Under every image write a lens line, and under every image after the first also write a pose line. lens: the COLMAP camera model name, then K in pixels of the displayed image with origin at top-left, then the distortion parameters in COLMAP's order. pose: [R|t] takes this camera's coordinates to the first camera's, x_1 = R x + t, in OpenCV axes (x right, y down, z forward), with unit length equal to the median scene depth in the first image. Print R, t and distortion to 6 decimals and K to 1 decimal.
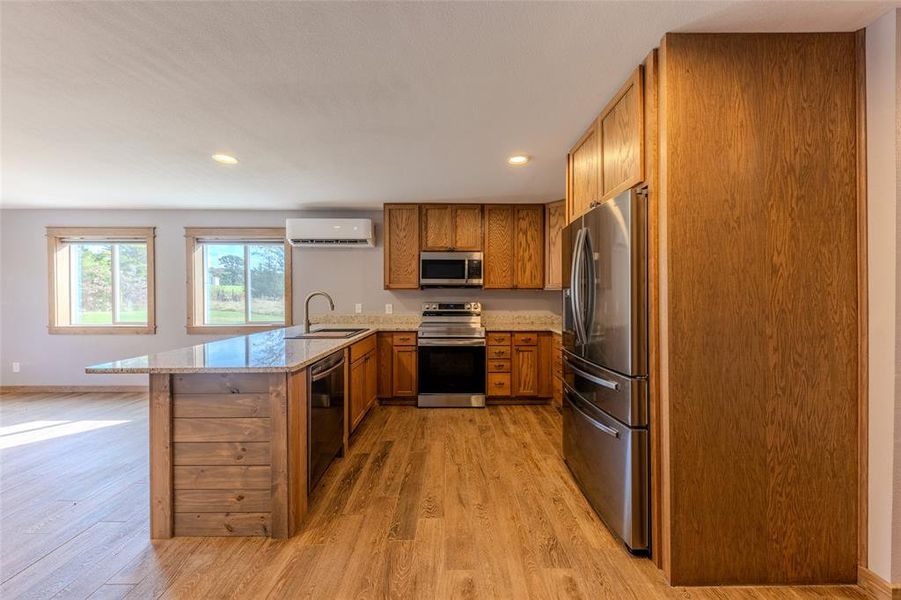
lens RADIAL K [[305.3, 0, 450.5], [0, 305.3, 300.0], [0, 0, 1]] dist [0.008019, -0.000165]
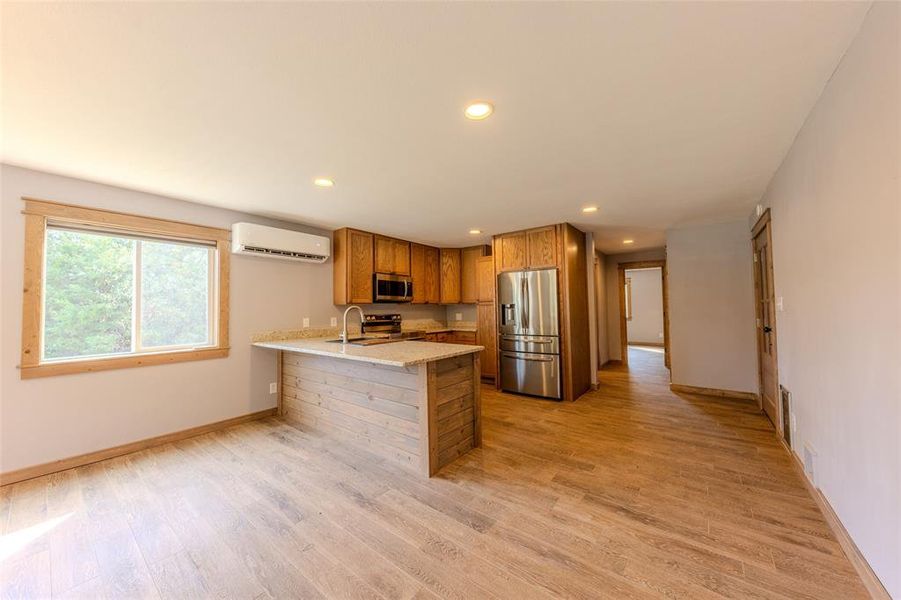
lens RADIAL K [[318.0, 0, 450.3], [0, 318.0, 297.2], [0, 0, 1]] dist [0.000786, -0.000088]
pose [[0.619451, 0.019080, 0.784804, -0.969584], [0.023708, 0.998794, -0.042995, 0.000086], [-0.784677, 0.045239, 0.618251, -0.014982]]
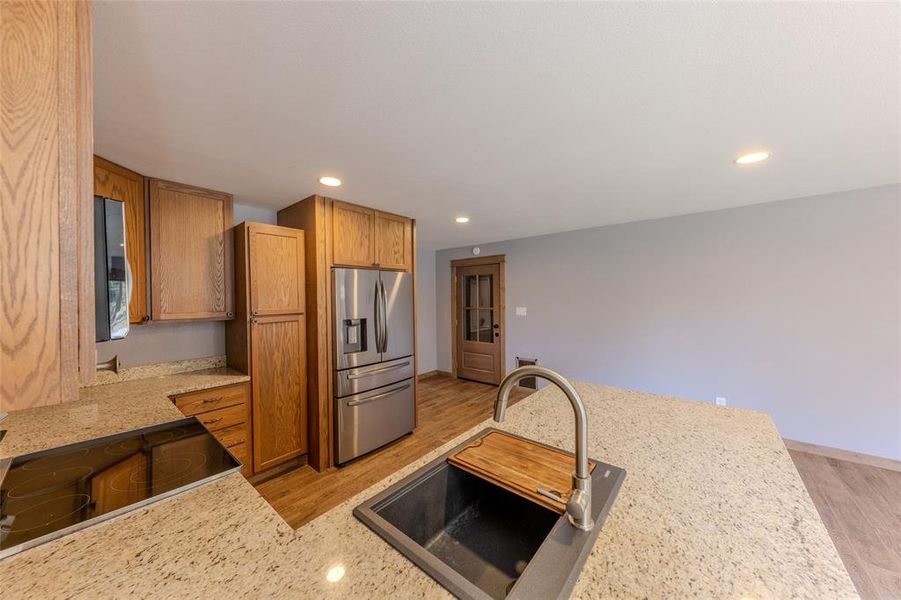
lens RADIAL K [[305.3, 0, 450.5], [0, 305.3, 300.0], [0, 0, 1]] dist [0.008019, -0.000165]
pose [[-0.761270, 0.005498, 0.648412, -0.469942], [0.022908, 0.999568, 0.018419, -0.081913], [-0.648030, 0.028876, -0.761067, 1.079992]]
